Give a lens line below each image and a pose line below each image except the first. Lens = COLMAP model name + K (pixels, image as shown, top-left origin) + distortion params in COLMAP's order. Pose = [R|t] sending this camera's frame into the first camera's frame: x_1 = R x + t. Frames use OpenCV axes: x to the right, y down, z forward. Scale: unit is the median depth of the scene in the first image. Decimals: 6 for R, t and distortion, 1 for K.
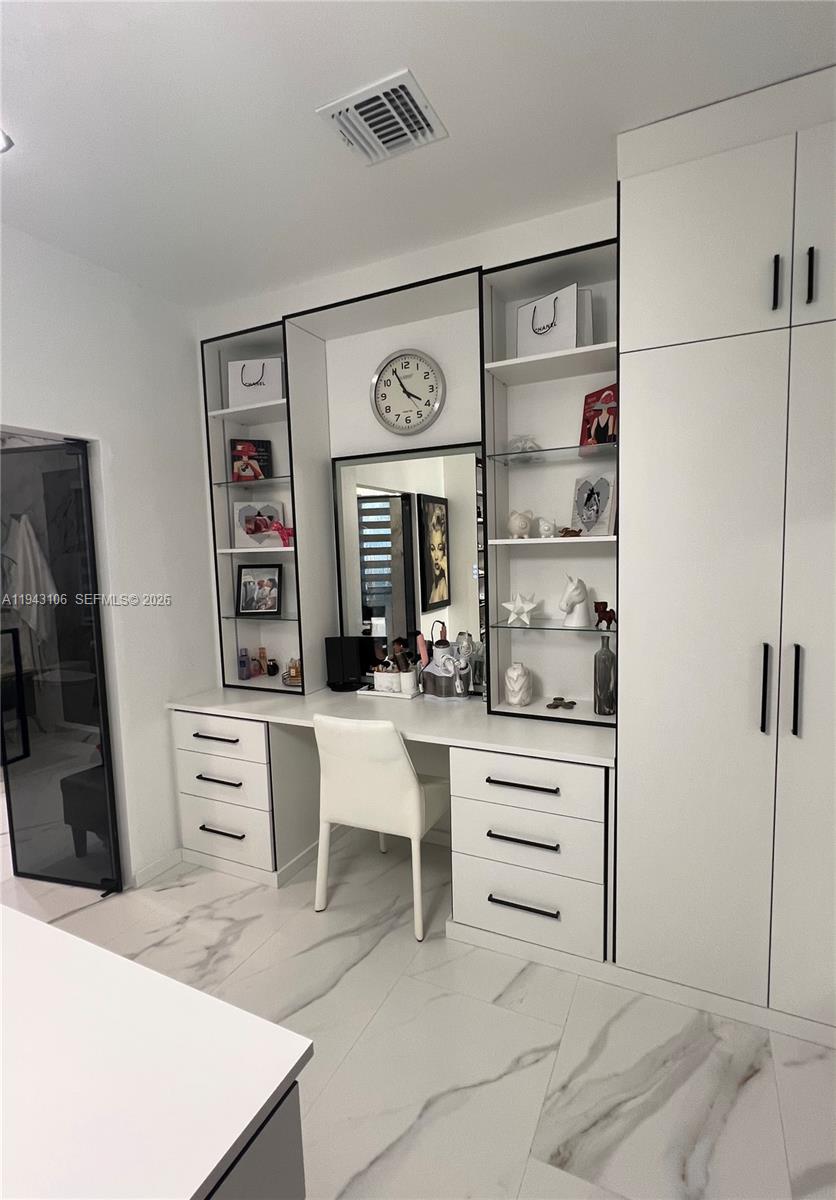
lens RADIAL K [[546.5, 0, 450.9], [0, 546.5, 600.0], [0, 0, 1]] dist [-0.005518, 0.002163]
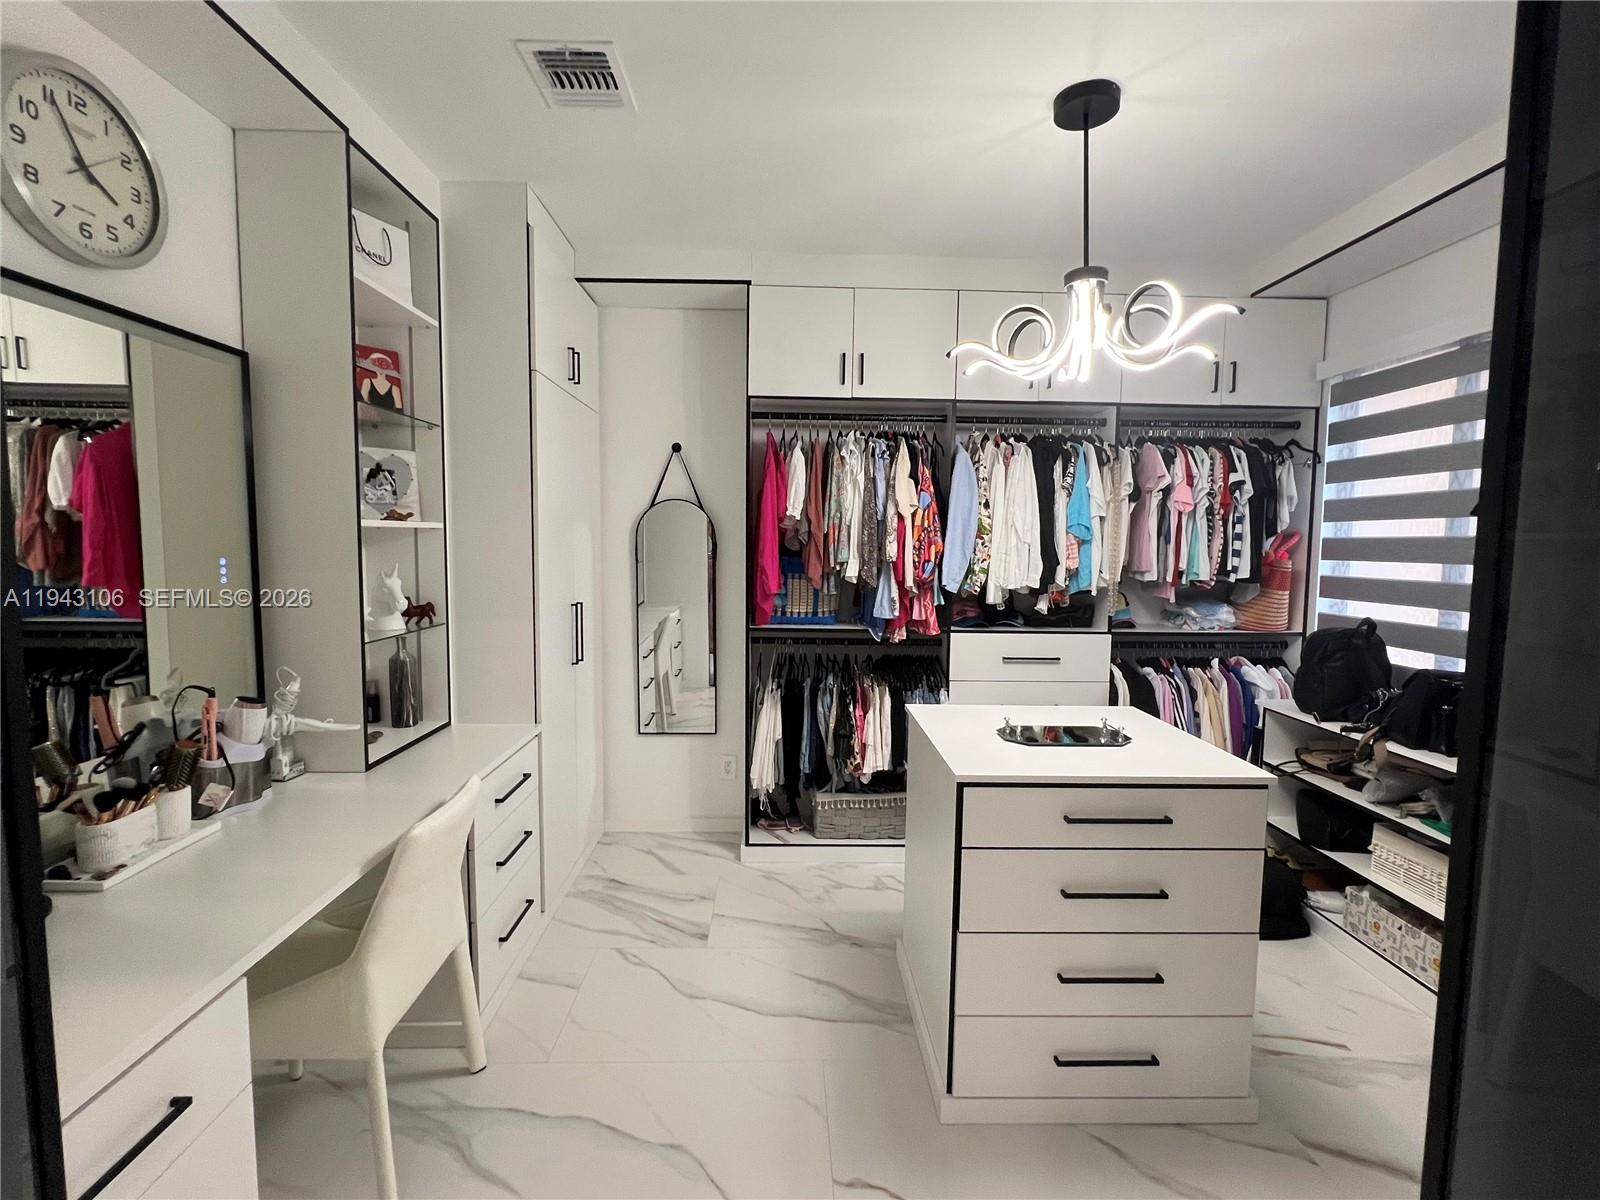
lens RADIAL K [[728.5, 0, 799.0], [0, 728.5, 592.3], [0, 0, 1]] dist [-0.006259, 0.002423]
pose [[-0.431171, -0.043794, 0.901207, -1.036326], [0.084802, 0.992433, 0.088799, -0.053004], [-0.898276, 0.114712, -0.424195, 0.919053]]
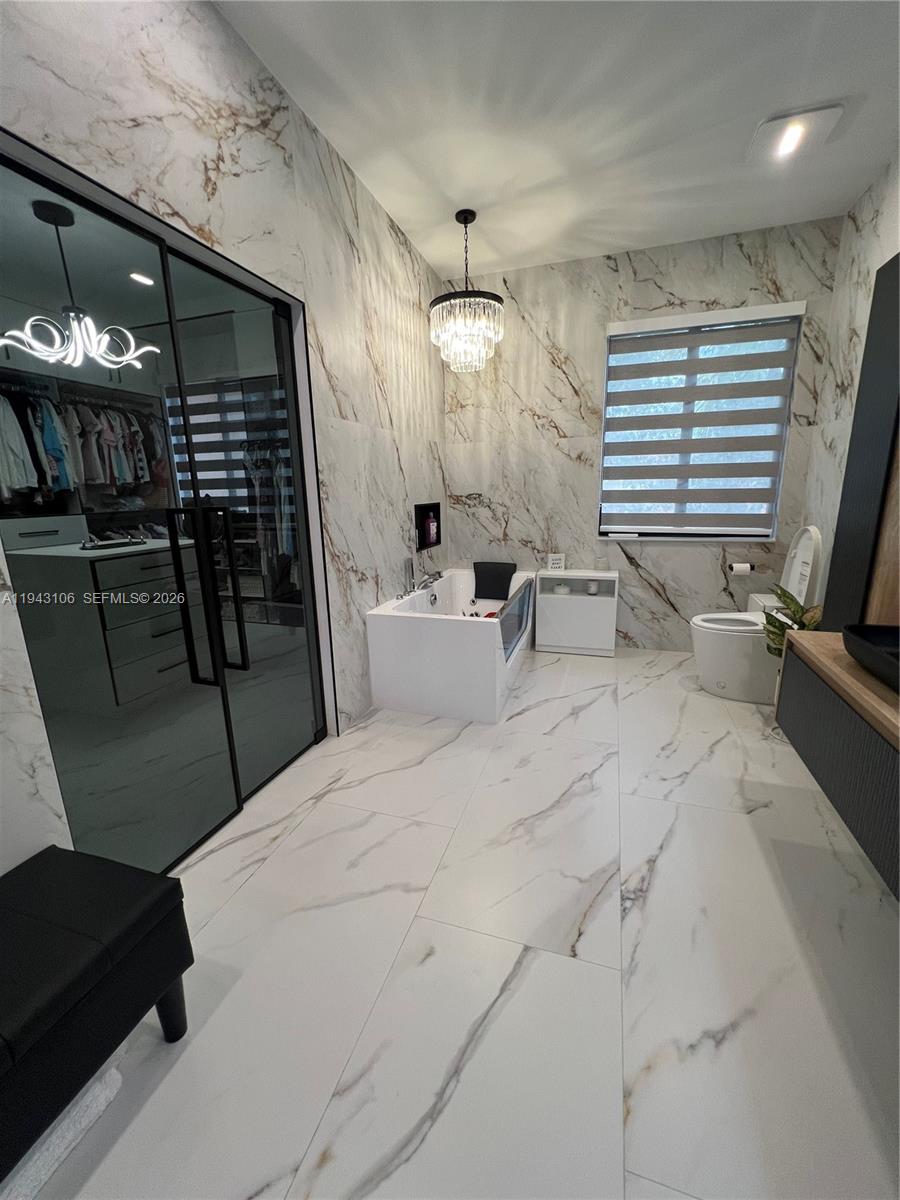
lens RADIAL K [[480.1, 0, 456.2], [0, 480.1, 599.9], [0, 0, 1]] dist [-0.003743, 0.001245]
pose [[-0.992436, 0.071330, -0.099919, -1.117278], [0.035912, 0.946965, 0.319323, -0.003238], [0.117397, 0.313319, -0.942363, 1.561355]]
